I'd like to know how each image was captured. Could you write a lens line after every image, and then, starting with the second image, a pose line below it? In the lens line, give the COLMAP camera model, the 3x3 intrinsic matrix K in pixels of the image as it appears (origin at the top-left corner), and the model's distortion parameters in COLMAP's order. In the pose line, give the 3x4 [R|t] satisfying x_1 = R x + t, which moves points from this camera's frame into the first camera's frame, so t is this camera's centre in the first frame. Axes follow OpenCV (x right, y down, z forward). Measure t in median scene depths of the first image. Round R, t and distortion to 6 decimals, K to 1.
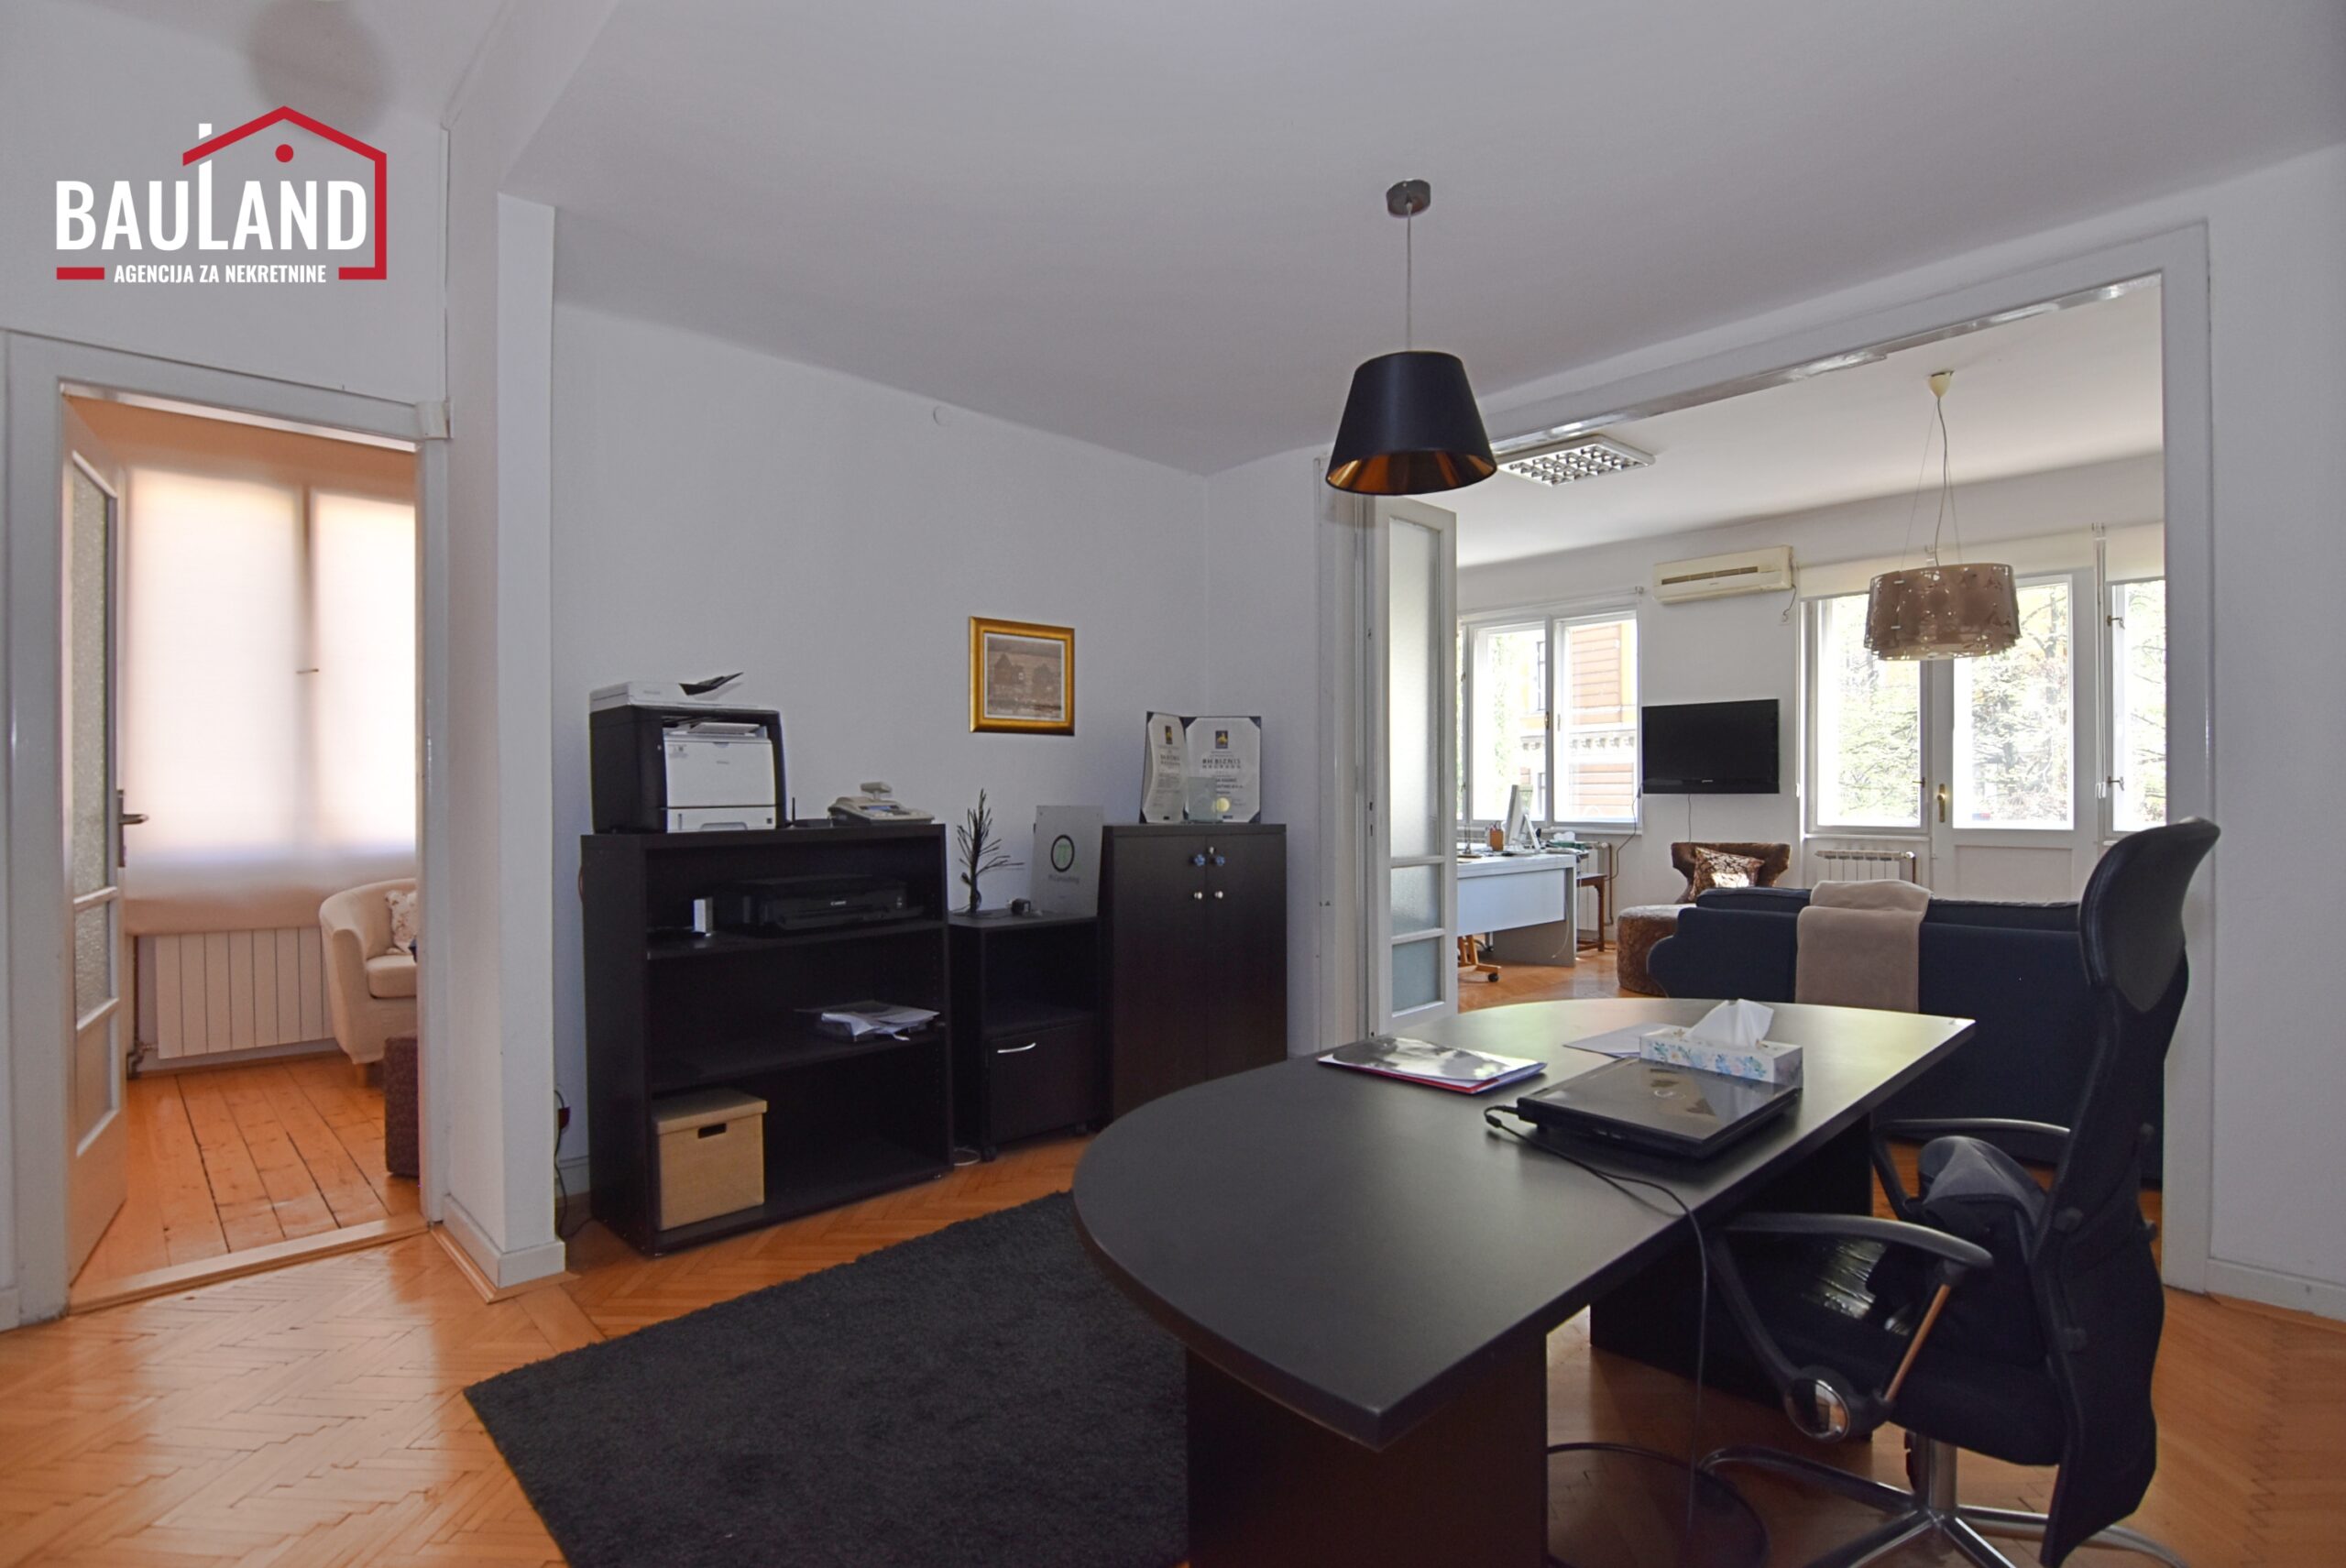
lens RADIAL K [[1138.6, 0, 1148.0], [0, 1138.6, 790.3], [0, 0, 1]] dist [-0.001264, -0.000084]
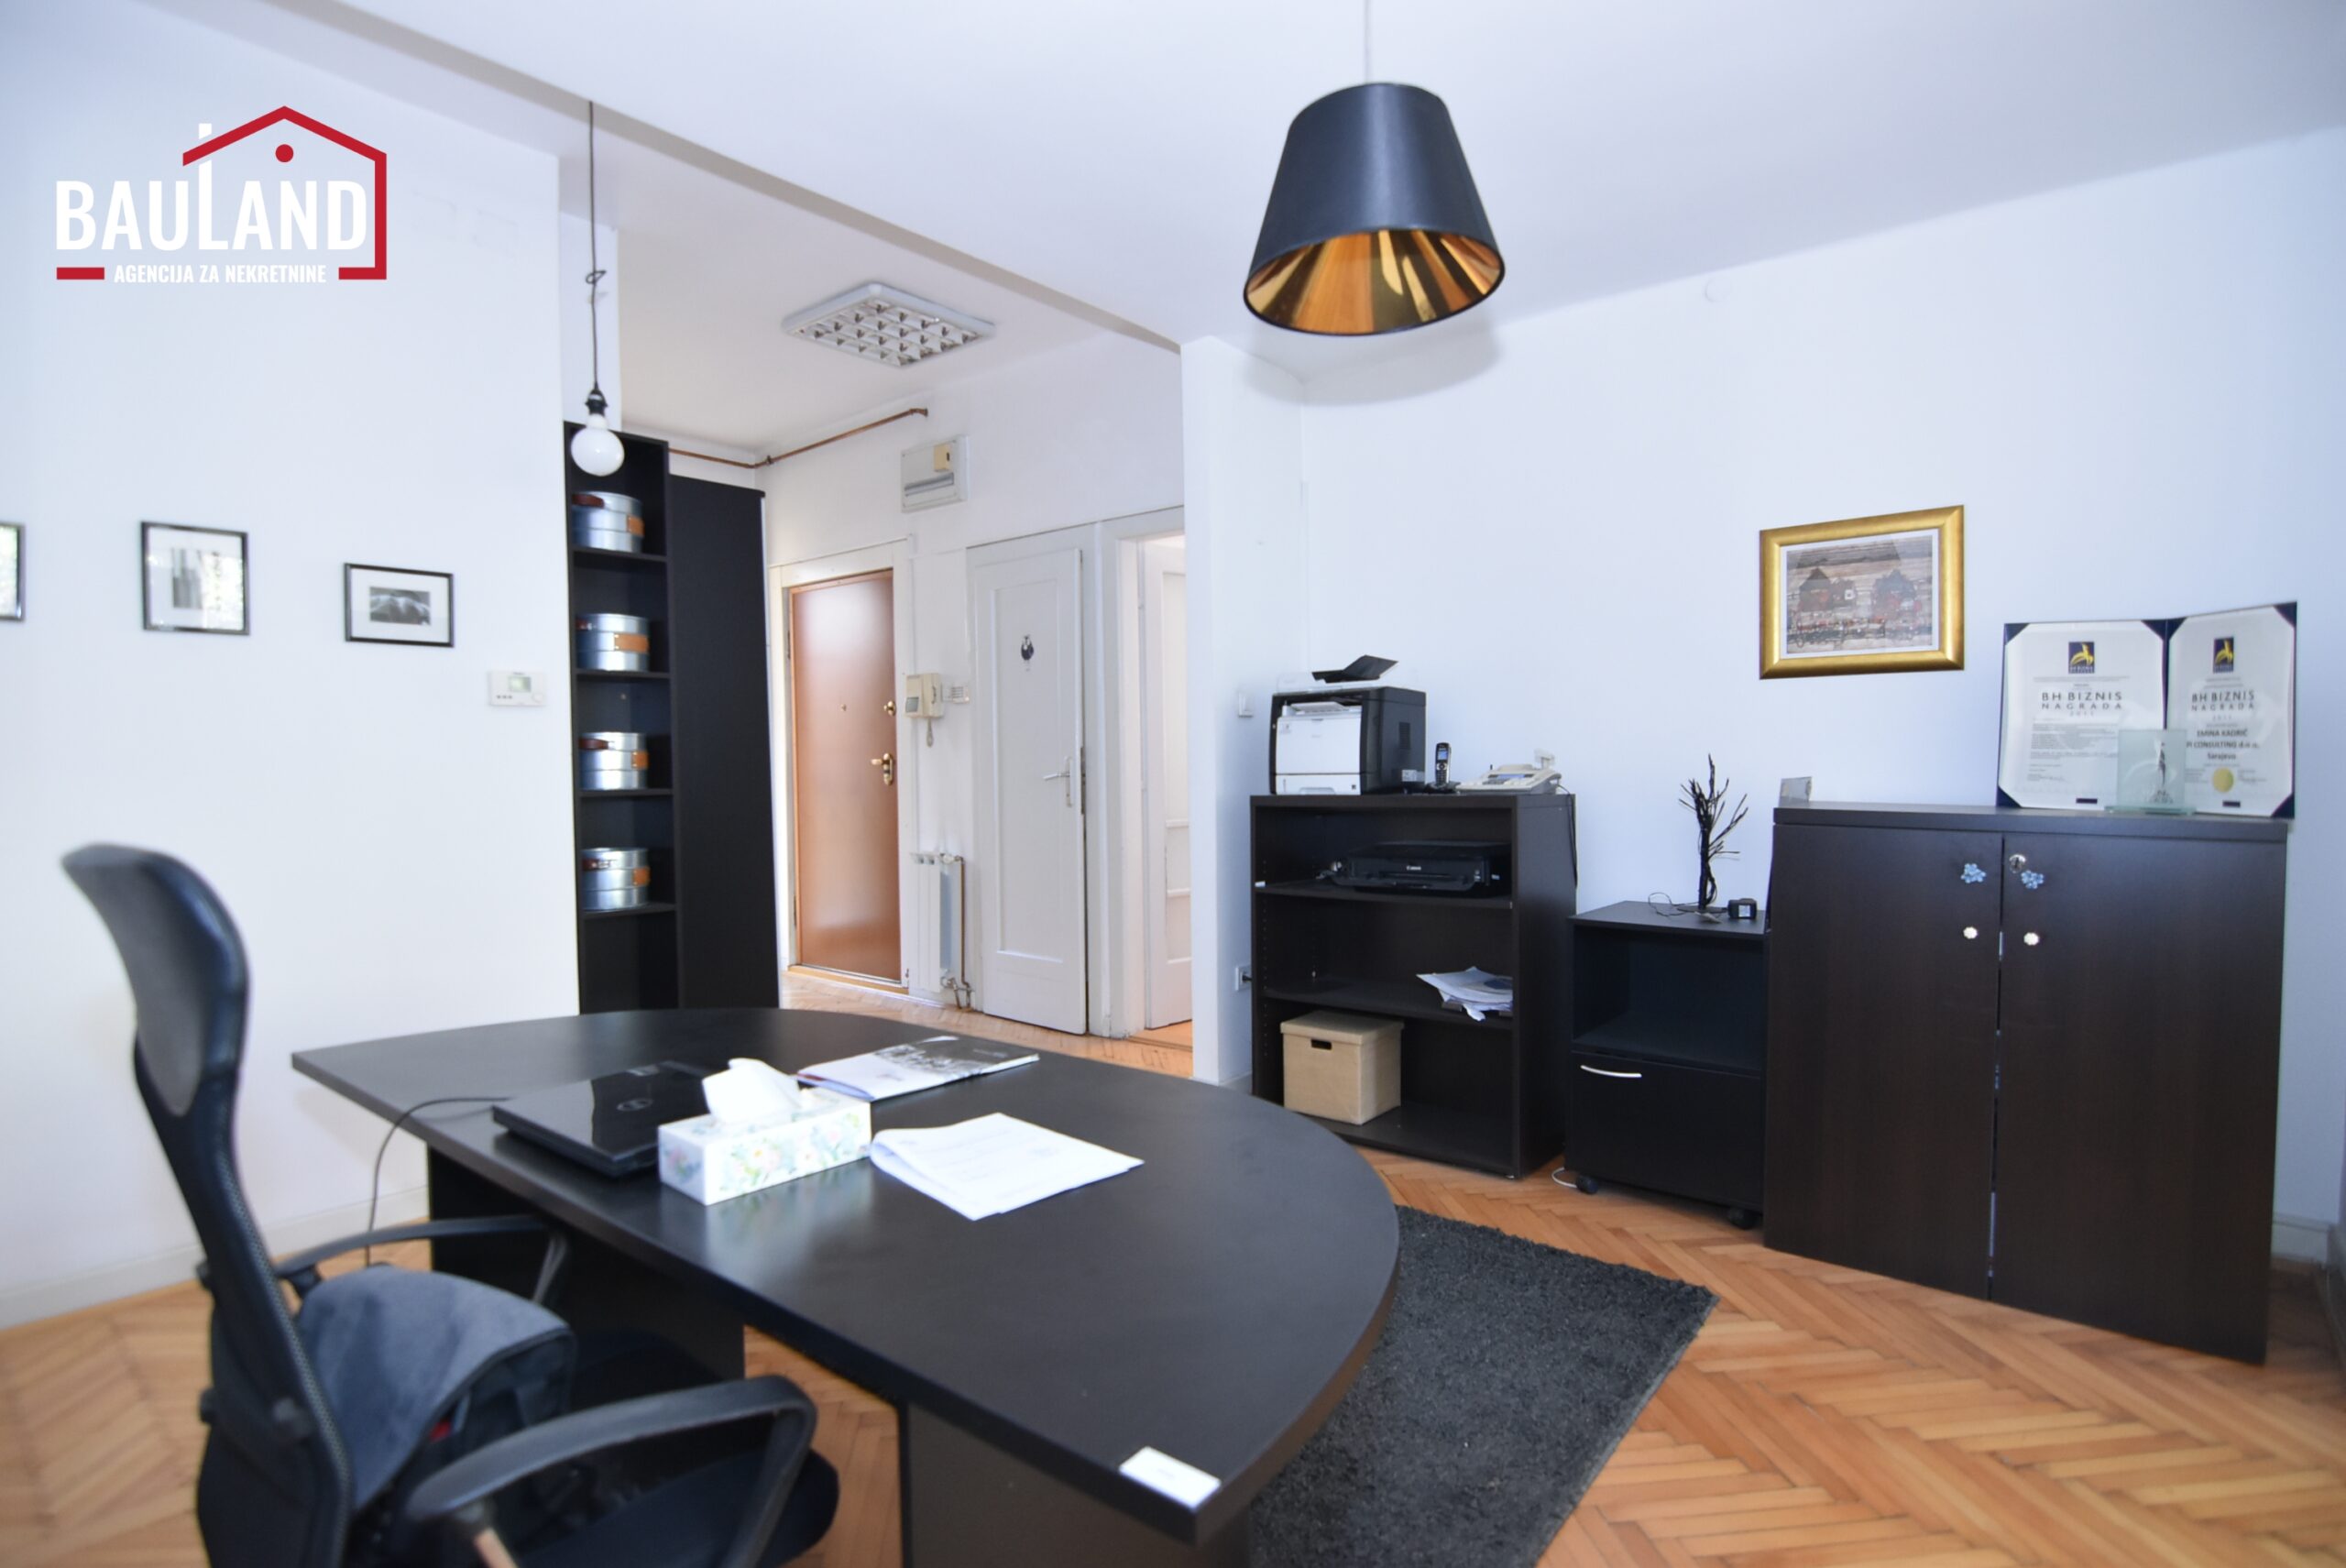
lens RADIAL K [[1138.6, 0, 1148.0], [0, 1138.6, 790.3], [0, 0, 1]] dist [-0.001264, -0.000084]
pose [[0.129879, 0.028746, -0.991113, 0.572474], [0.012399, 0.999454, 0.030613, -0.005192], [0.991452, -0.016265, 0.129452, 0.497353]]
